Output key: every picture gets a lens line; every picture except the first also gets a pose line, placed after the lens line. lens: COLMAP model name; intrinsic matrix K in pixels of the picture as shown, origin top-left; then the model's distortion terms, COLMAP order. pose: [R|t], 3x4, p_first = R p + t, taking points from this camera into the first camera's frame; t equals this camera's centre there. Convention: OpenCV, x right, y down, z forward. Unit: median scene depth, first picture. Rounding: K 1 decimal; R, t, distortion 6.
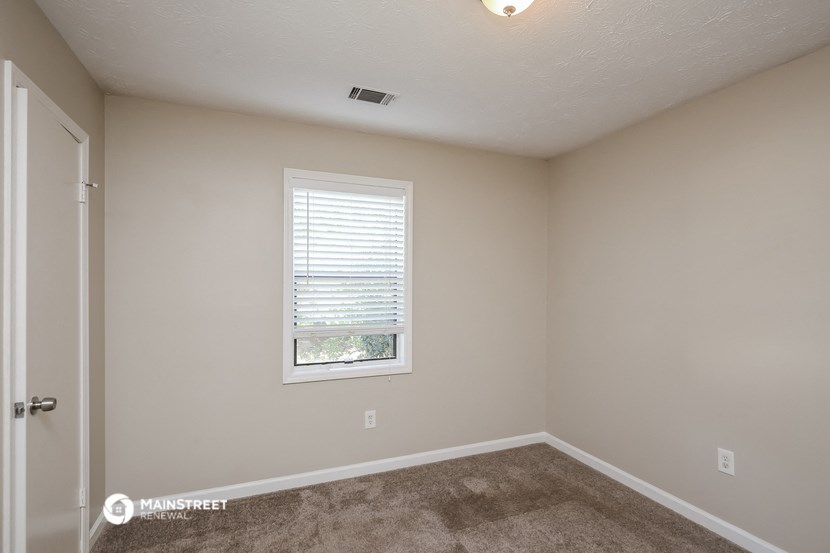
lens RADIAL K [[404.9, 0, 413.2], [0, 404.9, 282.7], [0, 0, 1]] dist [-0.013111, -0.000394]
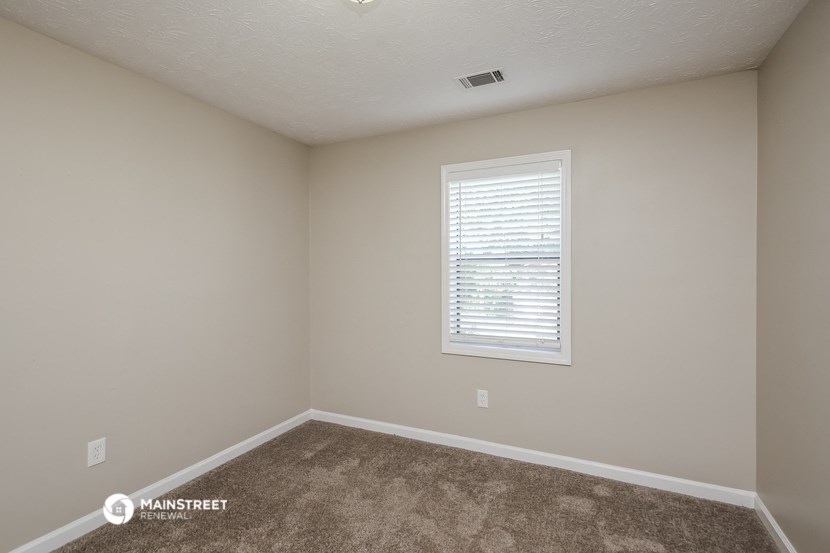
lens RADIAL K [[389.9, 0, 414.5], [0, 389.9, 267.7], [0, 0, 1]] dist [0.001691, -0.000001]
pose [[0.663643, -0.005570, -0.748029, 0.454915], [0.010668, 0.999941, 0.002019, 0.004014], [0.747974, -0.009320, 0.663663, 0.196993]]
